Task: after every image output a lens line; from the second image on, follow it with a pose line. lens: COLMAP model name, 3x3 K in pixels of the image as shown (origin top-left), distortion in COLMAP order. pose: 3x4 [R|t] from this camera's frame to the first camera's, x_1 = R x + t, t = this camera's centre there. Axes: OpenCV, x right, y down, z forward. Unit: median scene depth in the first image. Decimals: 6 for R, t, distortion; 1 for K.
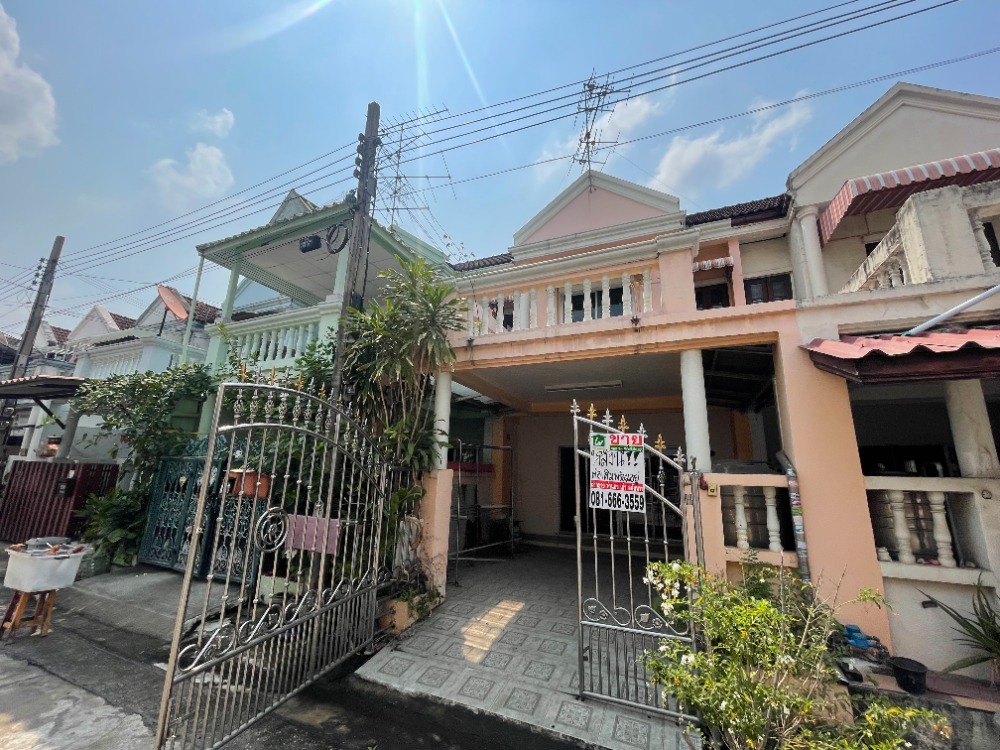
lens RADIAL K [[404.6, 0, 498.7], [0, 404.6, 376.8], [0, 0, 1]] dist [-0.001711, -0.000119]
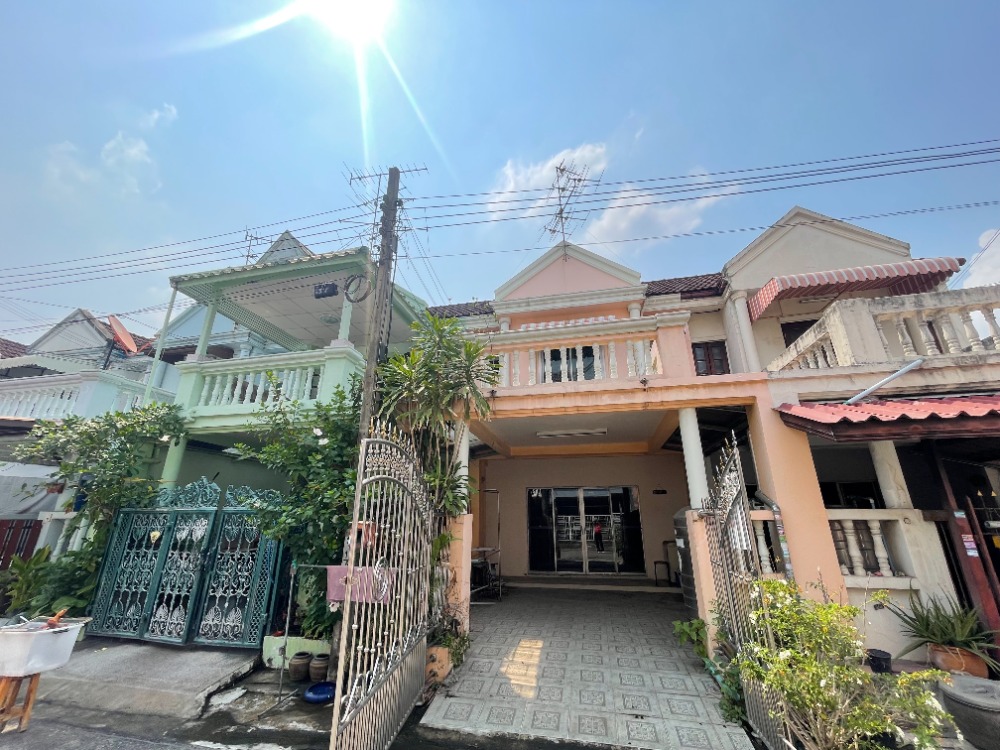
lens RADIAL K [[403.2, 0, 499.6], [0, 403.2, 377.7], [0, 0, 1]] dist [-0.000522, -0.000395]
pose [[0.979773, 0.035487, 0.196940, -0.320818], [-0.017267, 0.995472, -0.093473, -0.032299], [-0.199365, 0.088182, 0.975950, -0.084638]]
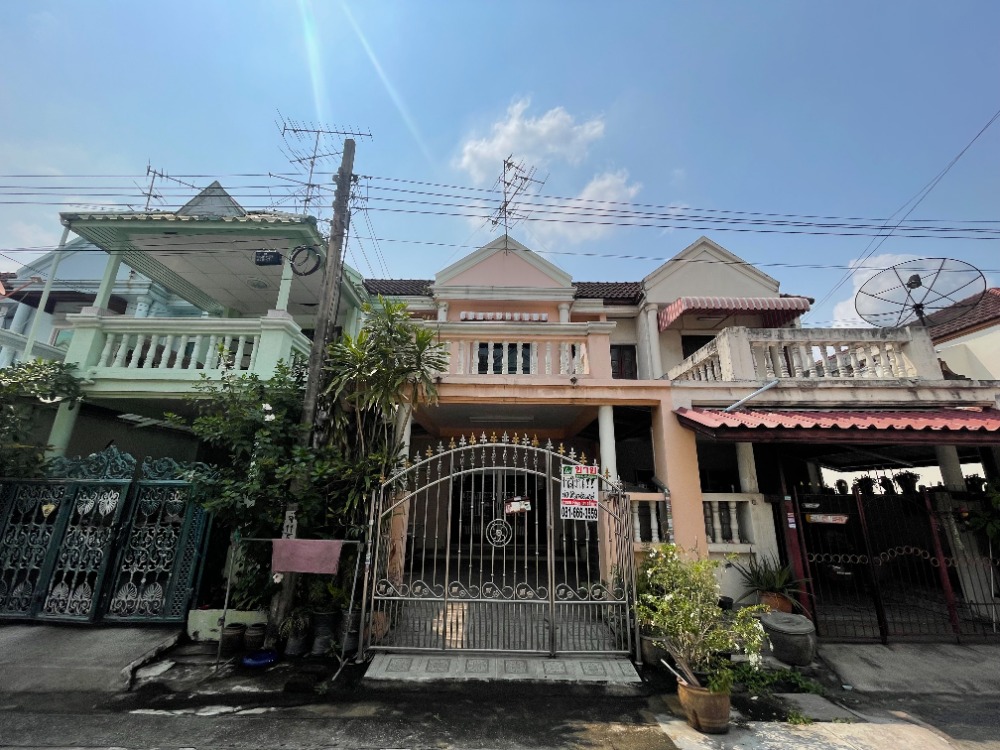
lens RADIAL K [[403.2, 0, 499.6], [0, 403.2, 377.7], [0, 0, 1]] dist [-0.000522, -0.000395]
pose [[0.910813, 0.097309, 0.401187, -0.447917], [-0.084339, 0.995186, -0.049910, -0.058716], [-0.404113, 0.011623, 0.914635, -0.154132]]
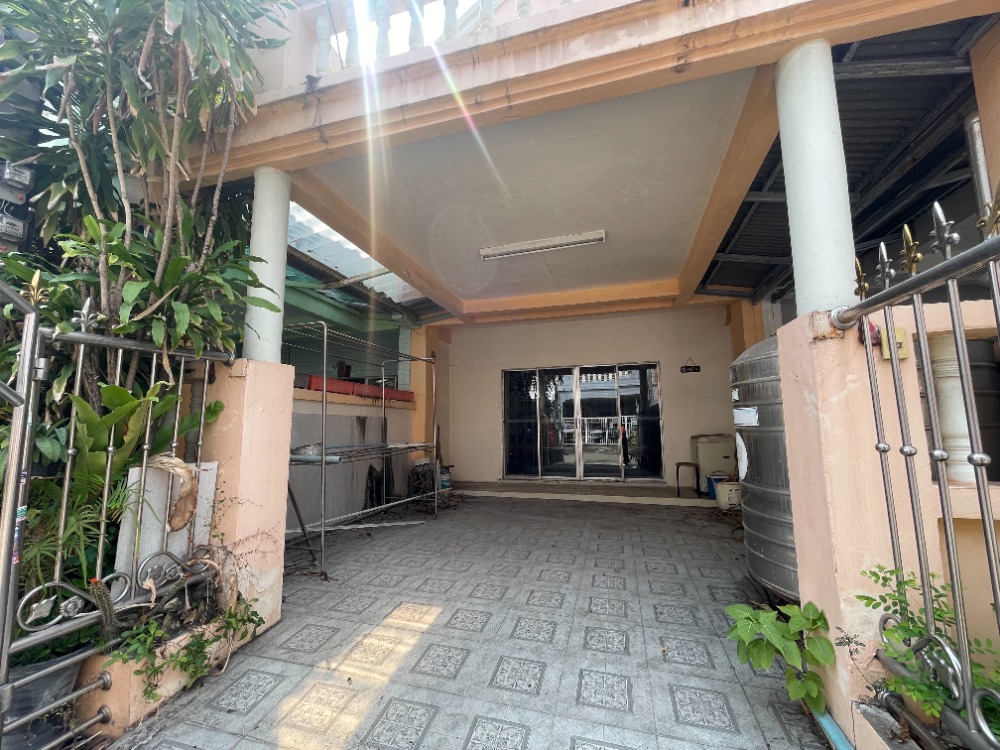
lens RADIAL K [[404.6, 0, 498.7], [0, 404.6, 376.8], [0, 0, 1]] dist [-0.001711, -0.000119]
pose [[0.989796, -0.021379, 0.140881, 0.080282], [0.005039, 0.993314, 0.115332, 0.228107], [-0.142404, -0.113446, 0.983286, 0.577587]]
